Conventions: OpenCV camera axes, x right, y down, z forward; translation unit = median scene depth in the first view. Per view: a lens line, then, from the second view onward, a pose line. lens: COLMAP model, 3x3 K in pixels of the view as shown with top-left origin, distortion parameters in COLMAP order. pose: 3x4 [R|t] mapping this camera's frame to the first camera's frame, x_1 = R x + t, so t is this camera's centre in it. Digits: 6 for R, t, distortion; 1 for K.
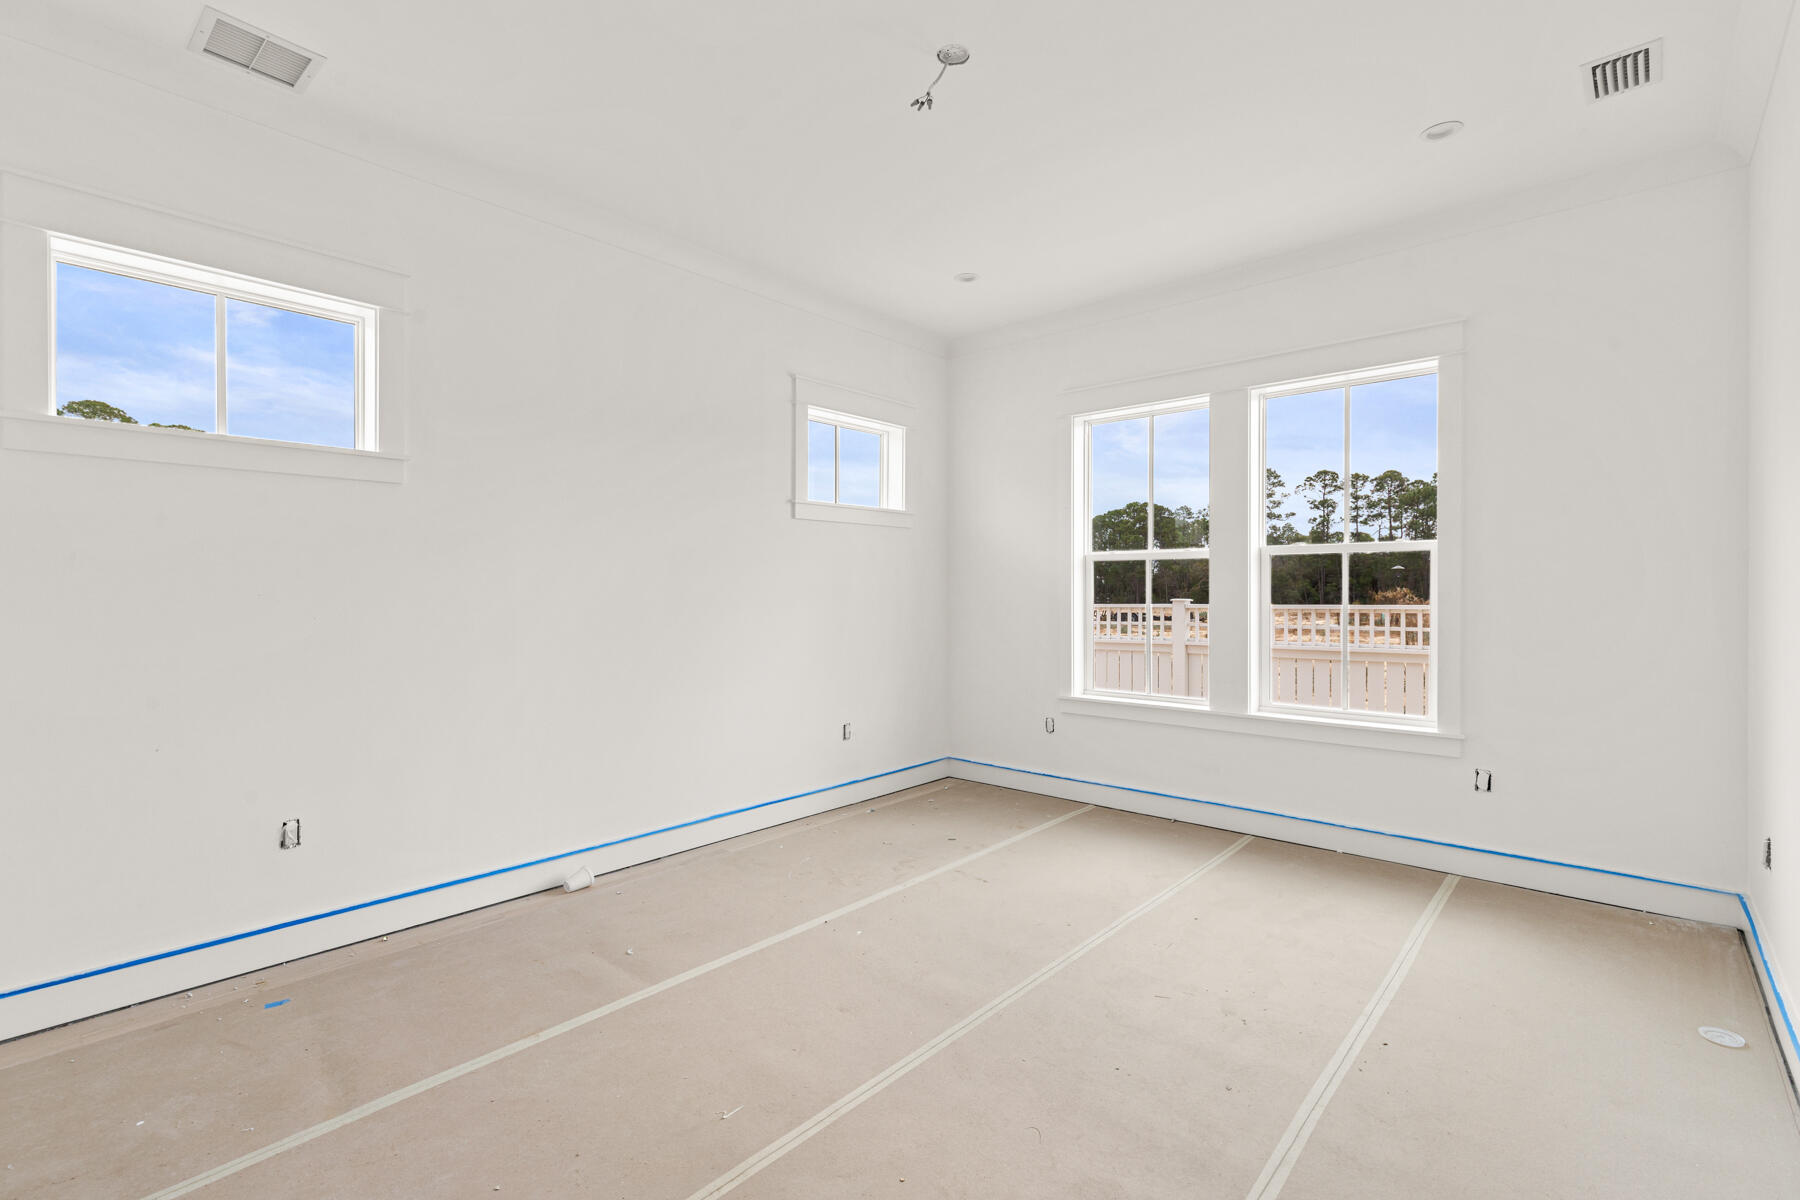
lens RADIAL K [[820.6, 0, 900.0], [0, 820.6, 600.0], [0, 0, 1]] dist [0.000584, 0.000108]
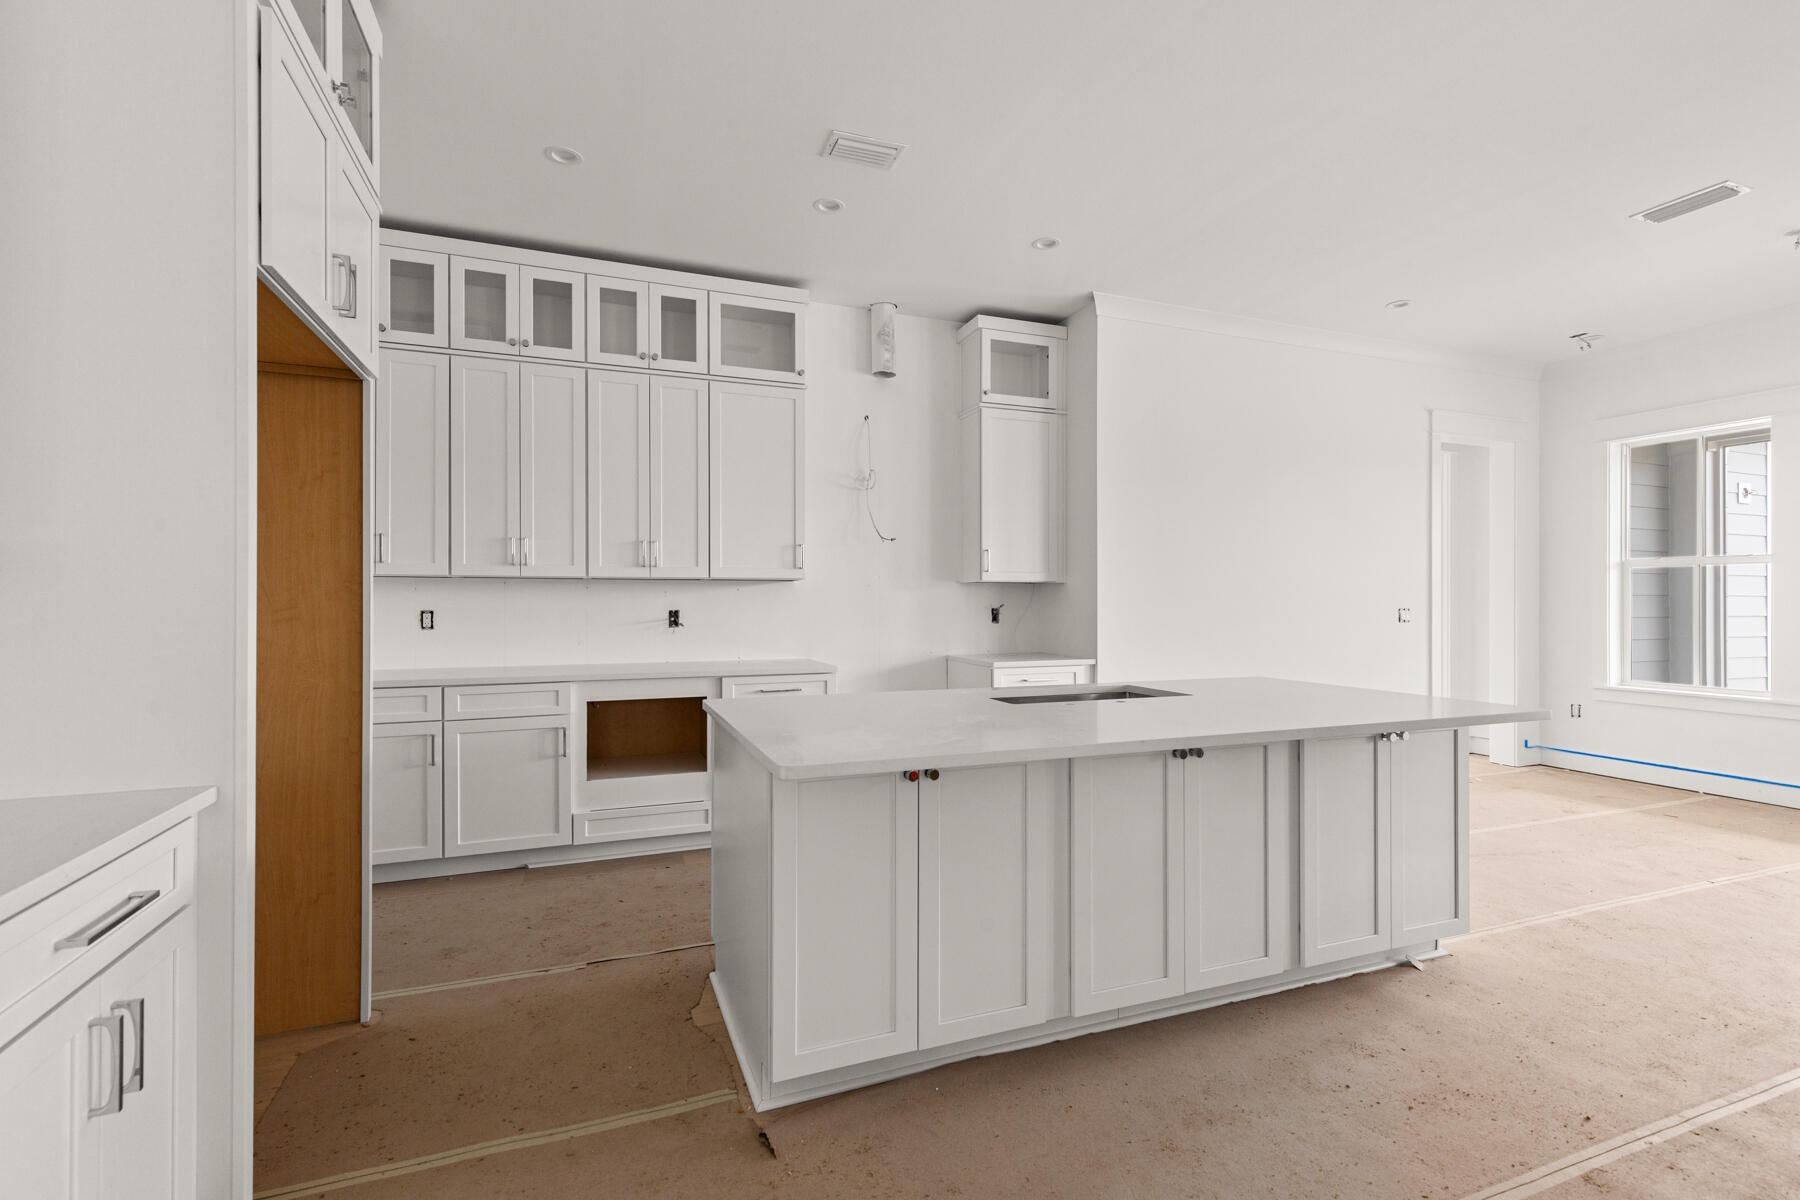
lens RADIAL K [[820.6, 0, 900.0], [0, 820.6, 600.0], [0, 0, 1]] dist [0.000584, 0.000108]
pose [[0.618274, -0.002169, -0.785959, 0.501861], [0.003390, 0.999994, -0.000093, -0.006616], [0.785955, -0.002607, 0.618278, -0.492387]]
